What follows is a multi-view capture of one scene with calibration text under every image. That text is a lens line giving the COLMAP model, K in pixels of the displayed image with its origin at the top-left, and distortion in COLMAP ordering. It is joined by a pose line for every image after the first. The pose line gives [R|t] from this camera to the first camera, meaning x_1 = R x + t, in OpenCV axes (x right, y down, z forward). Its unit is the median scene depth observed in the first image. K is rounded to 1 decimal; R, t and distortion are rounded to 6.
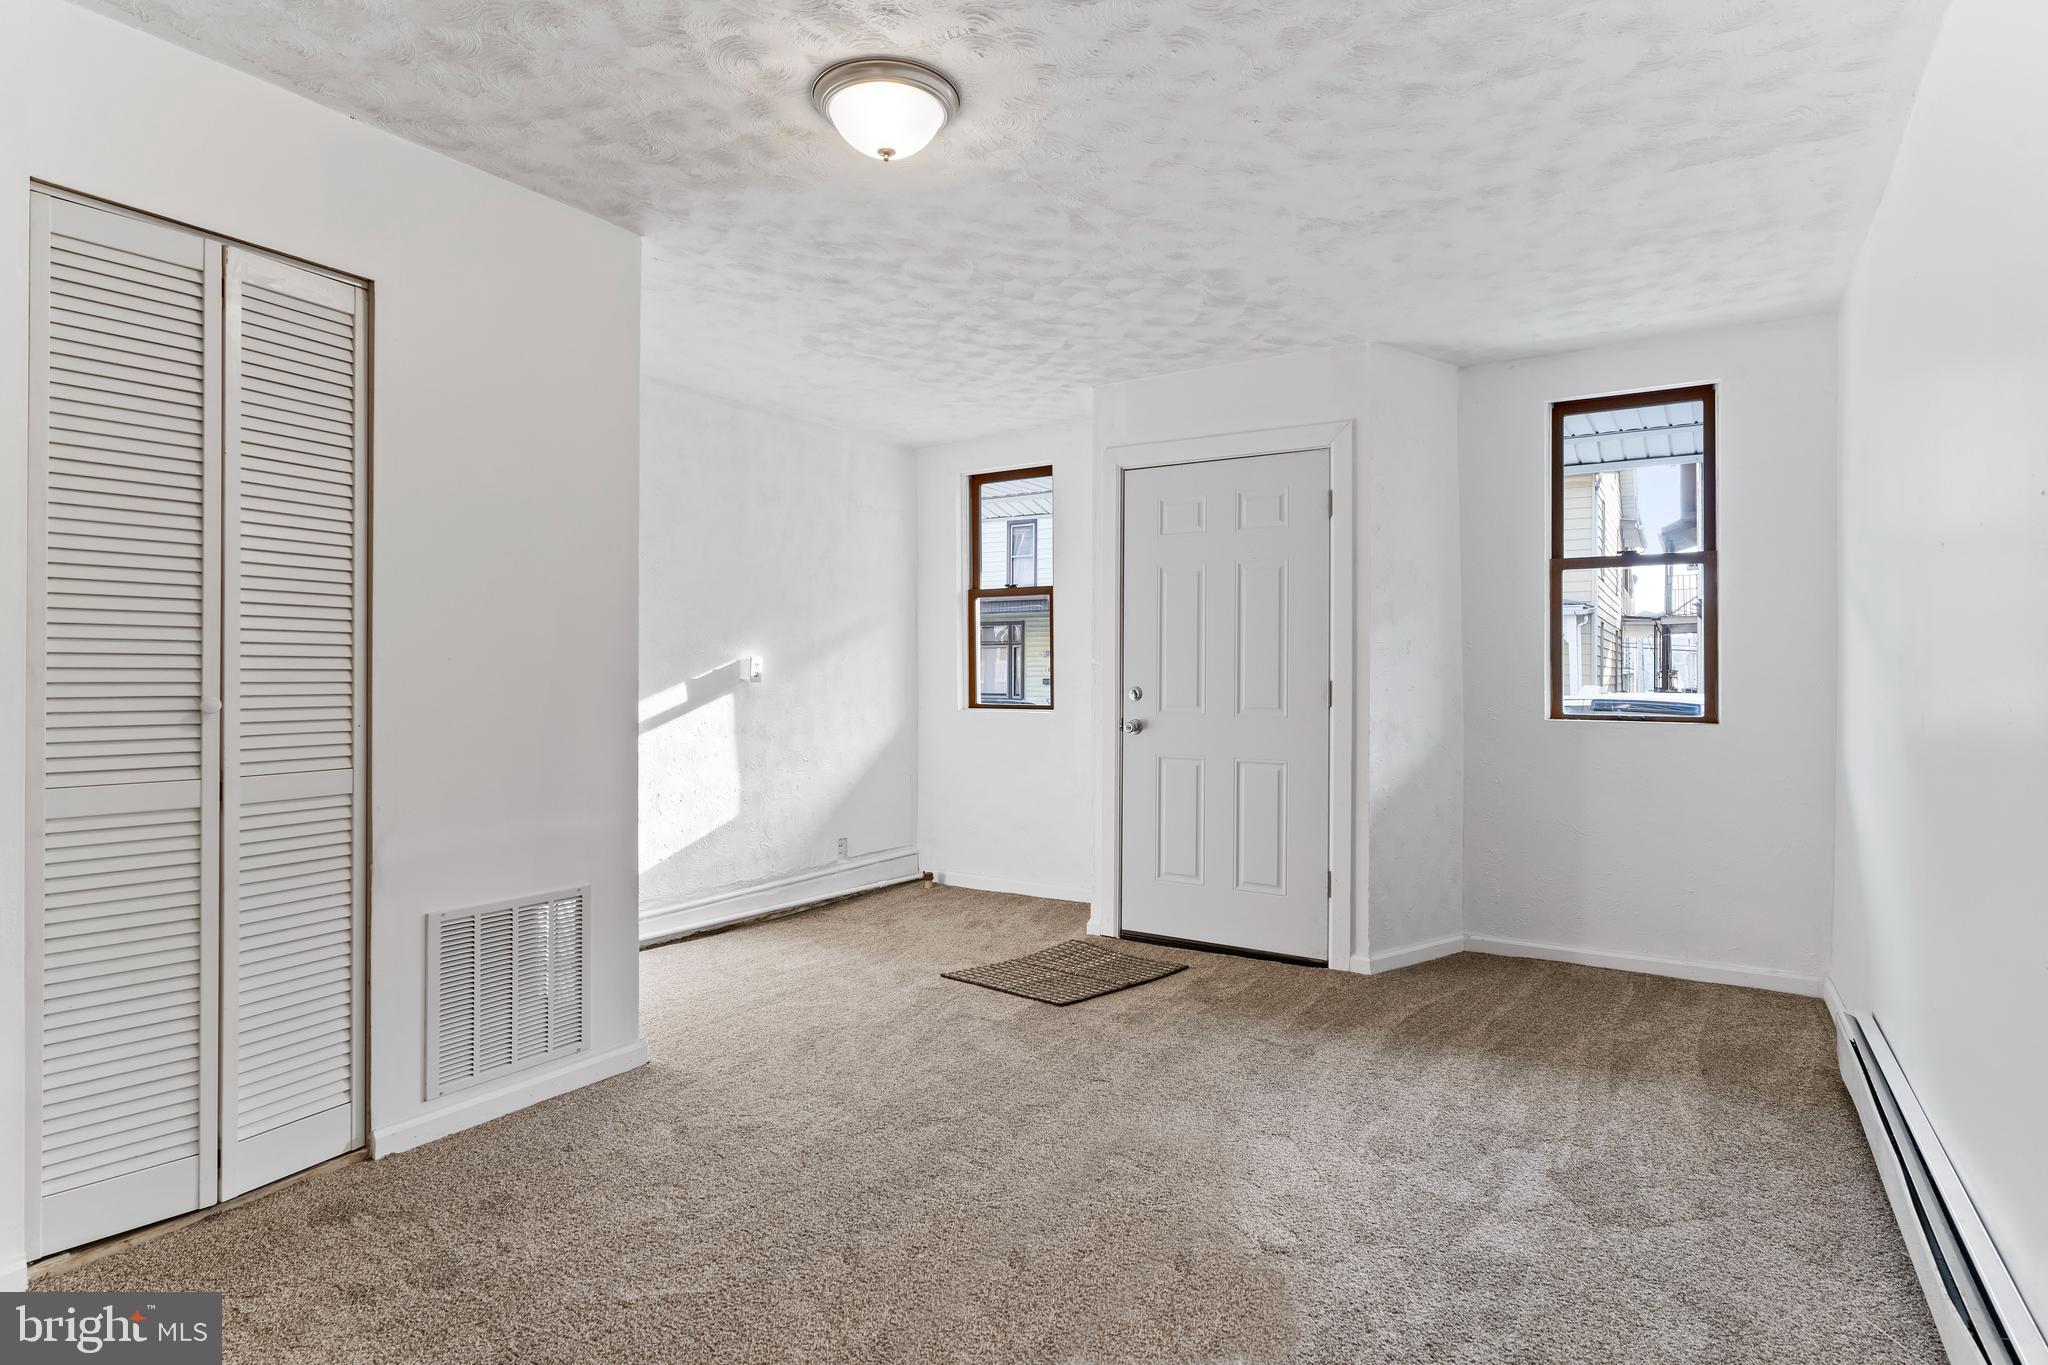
lens RADIAL K [[1052.9, 0, 1024.0], [0, 1052.9, 682.5], [0, 0, 1]] dist [-0.018134, -0.000231]
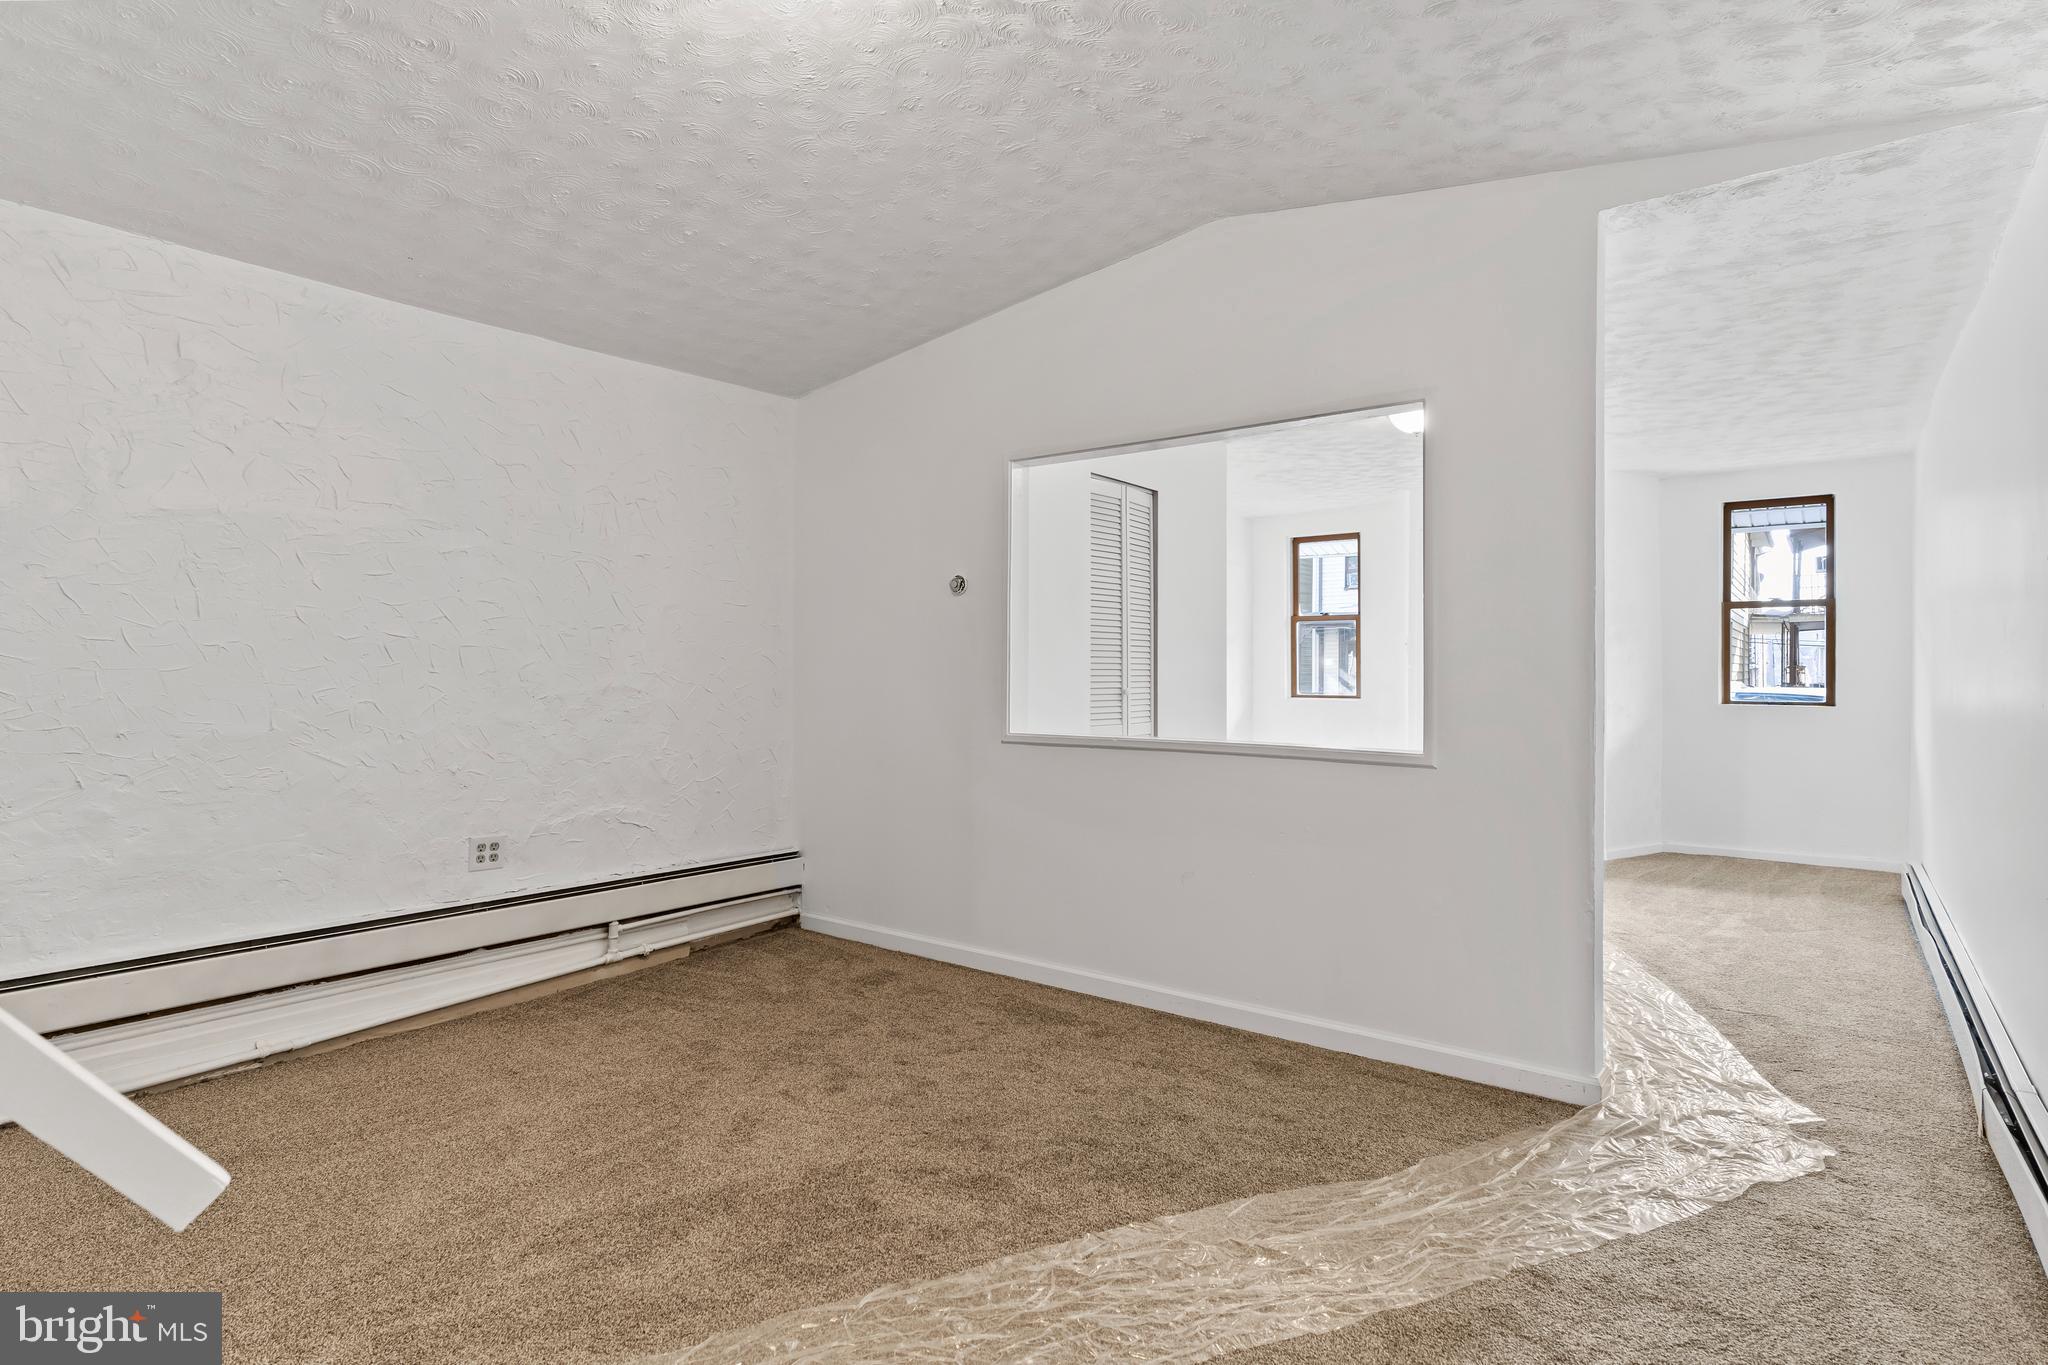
lens RADIAL K [[1059.5, 0, 1024.0], [0, 1059.5, 682.5], [0, 0, 1]] dist [-0.001708, -0.000192]
pose [[0.997054, 0.000195, -0.076705, -0.416375], [0.000216, 0.999986, 0.005349, -0.006012], [0.076705, -0.005350, 0.997039, -0.658996]]
